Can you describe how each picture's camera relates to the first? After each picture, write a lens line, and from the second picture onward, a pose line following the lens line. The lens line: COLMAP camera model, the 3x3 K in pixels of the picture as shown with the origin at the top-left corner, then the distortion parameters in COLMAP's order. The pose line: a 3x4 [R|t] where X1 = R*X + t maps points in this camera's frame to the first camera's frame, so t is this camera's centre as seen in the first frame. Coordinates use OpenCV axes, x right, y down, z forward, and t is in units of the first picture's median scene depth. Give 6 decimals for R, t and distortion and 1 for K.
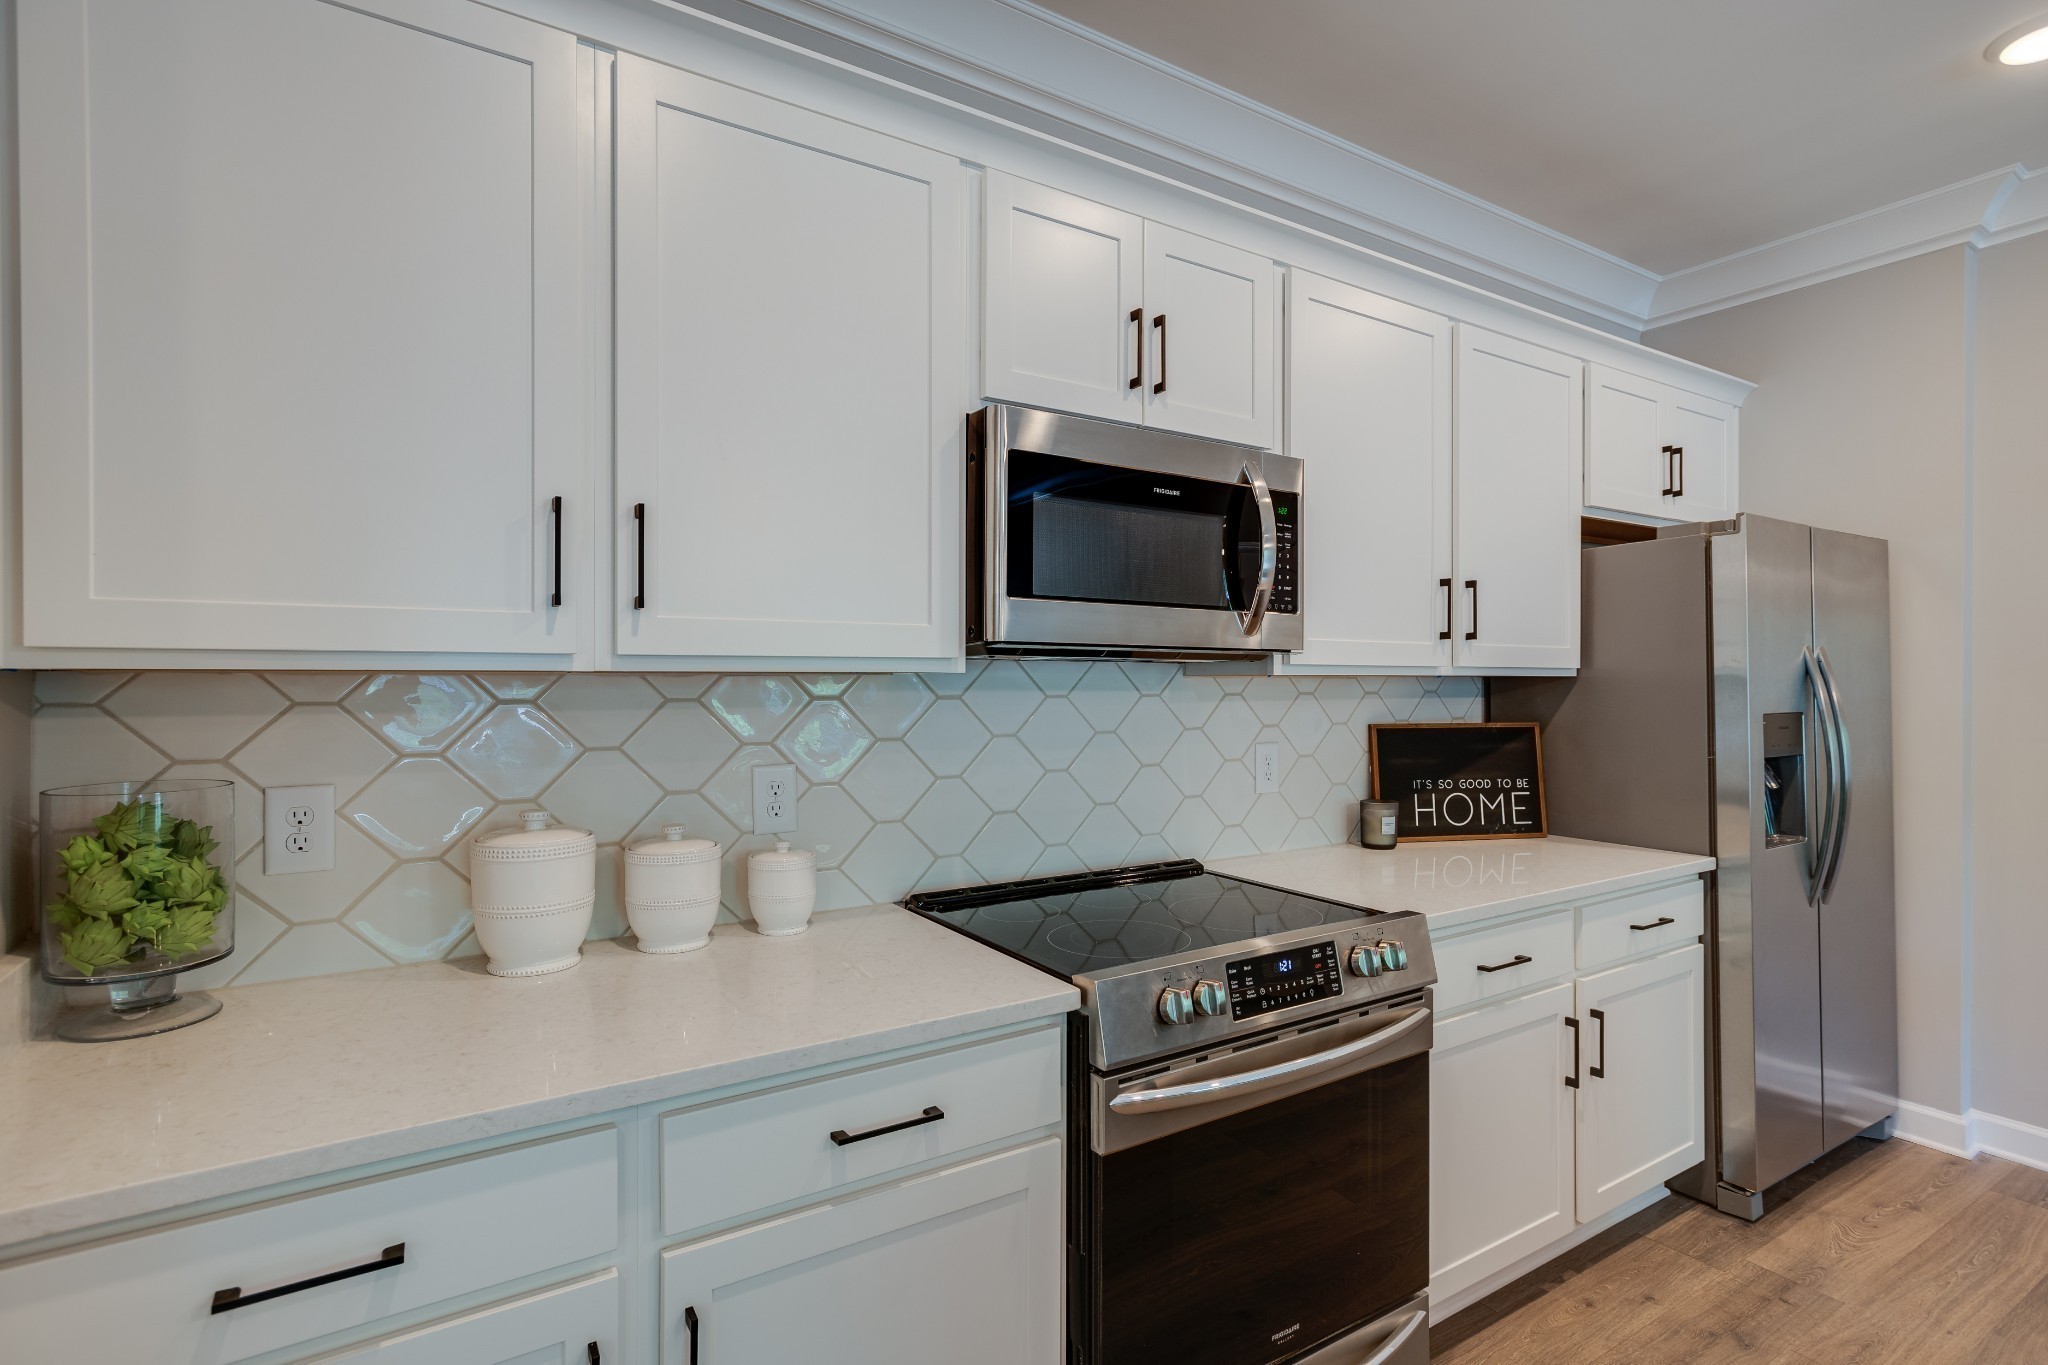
lens RADIAL K [[960.9, 0, 1024.0], [0, 960.9, 682.5], [0, 0, 1]] dist [-0.008758, 0.000227]
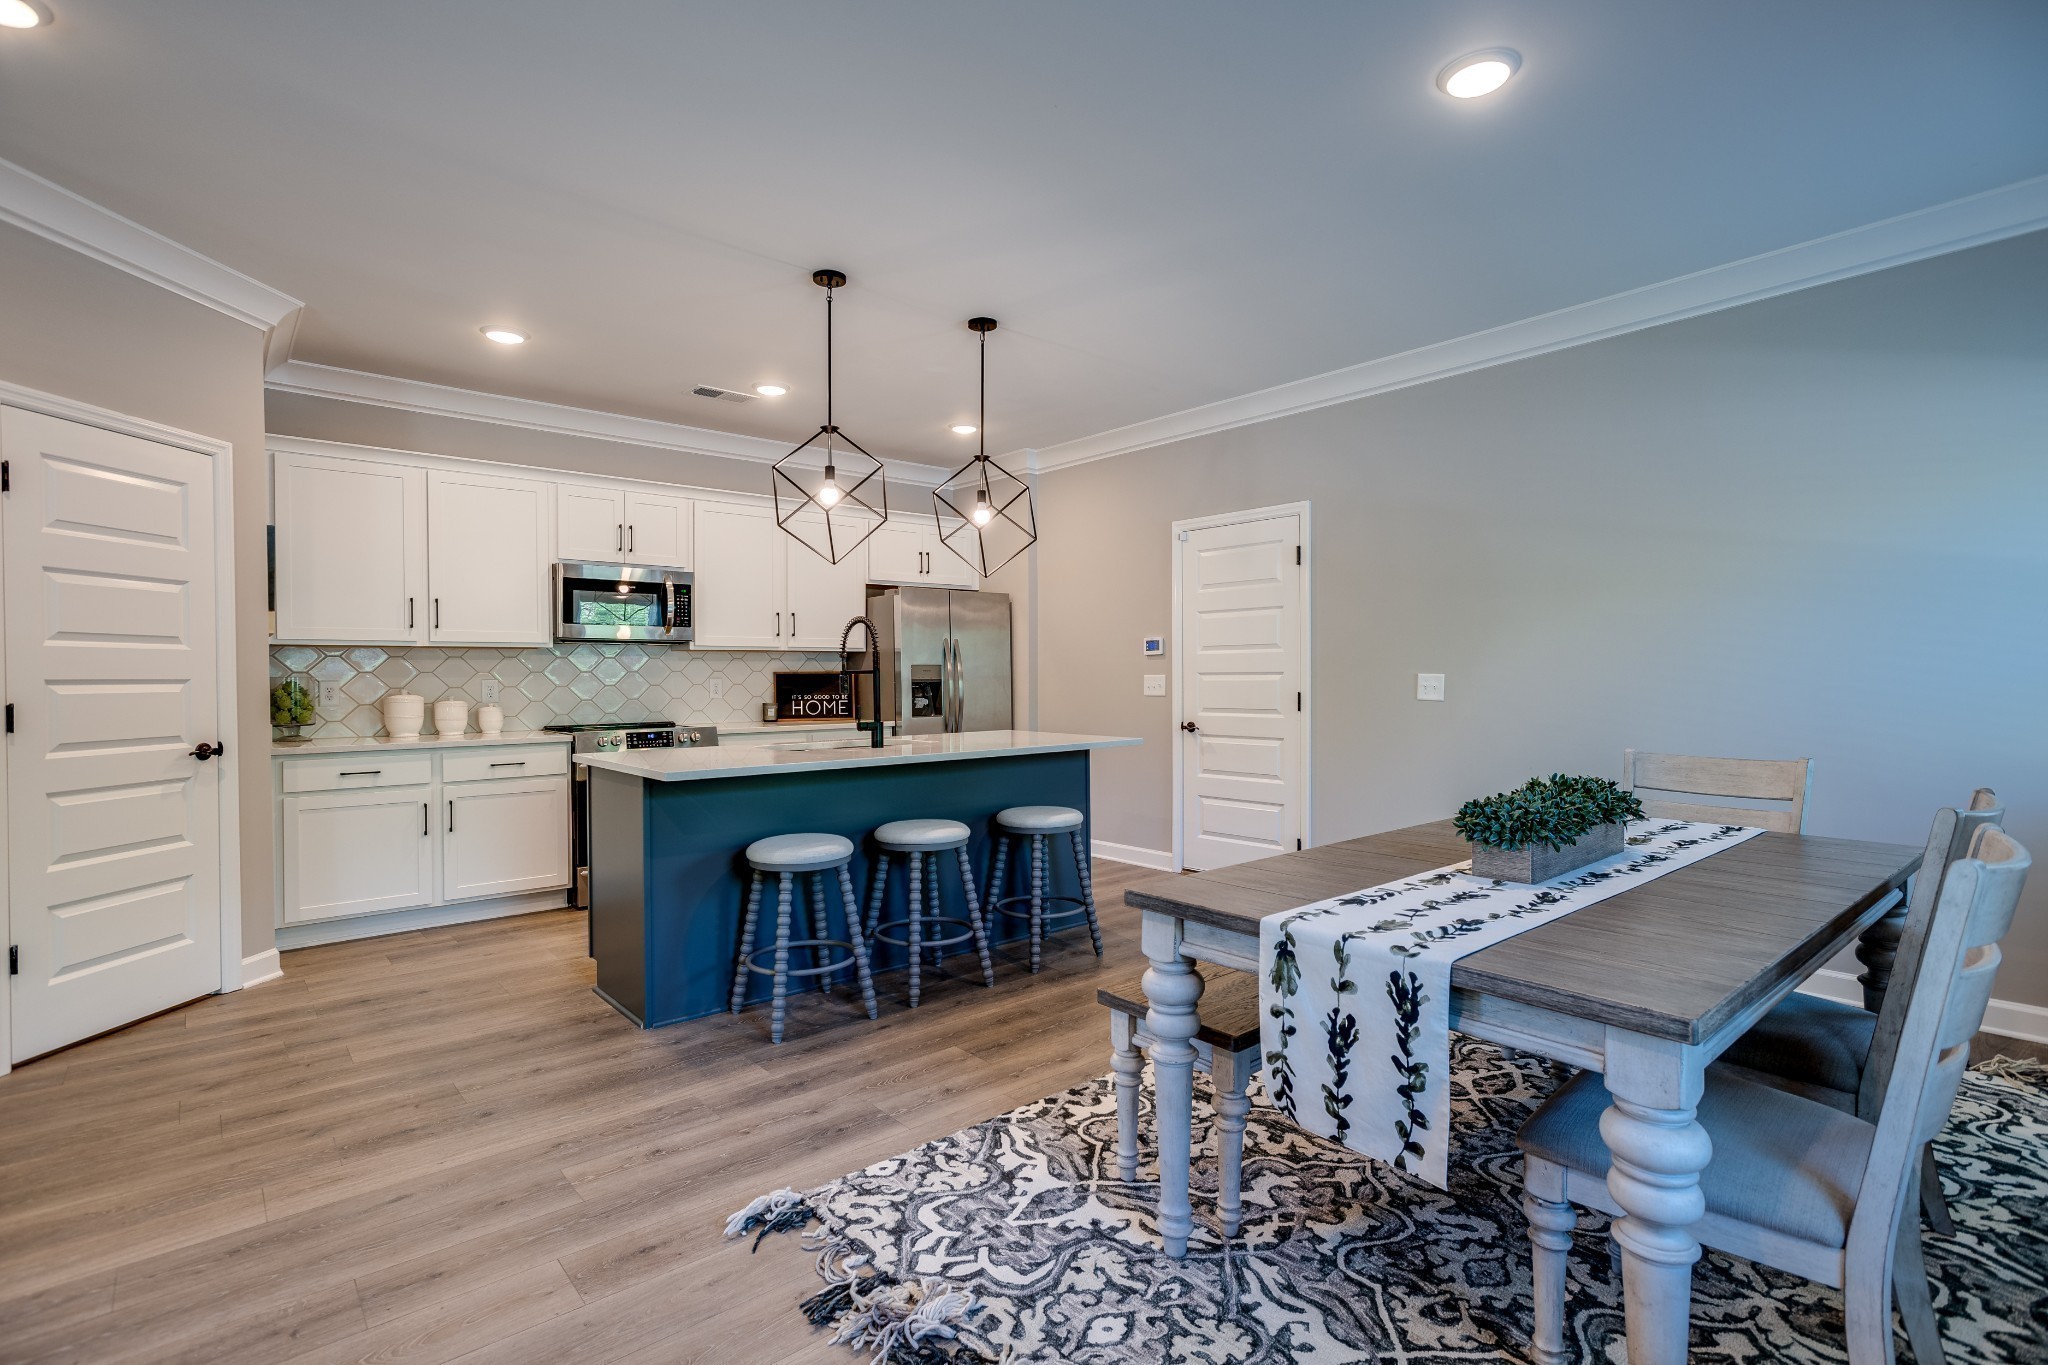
lens RADIAL K [[960.9, 0, 1024.0], [0, 960.9, 682.5], [0, 0, 1]] dist [-0.008758, 0.000227]
pose [[0.989337, -0.007192, 0.145468, 0.981319], [0.006393, 0.999962, 0.005961, 0.093188], [-0.145505, -0.004967, 0.989345, -2.250058]]
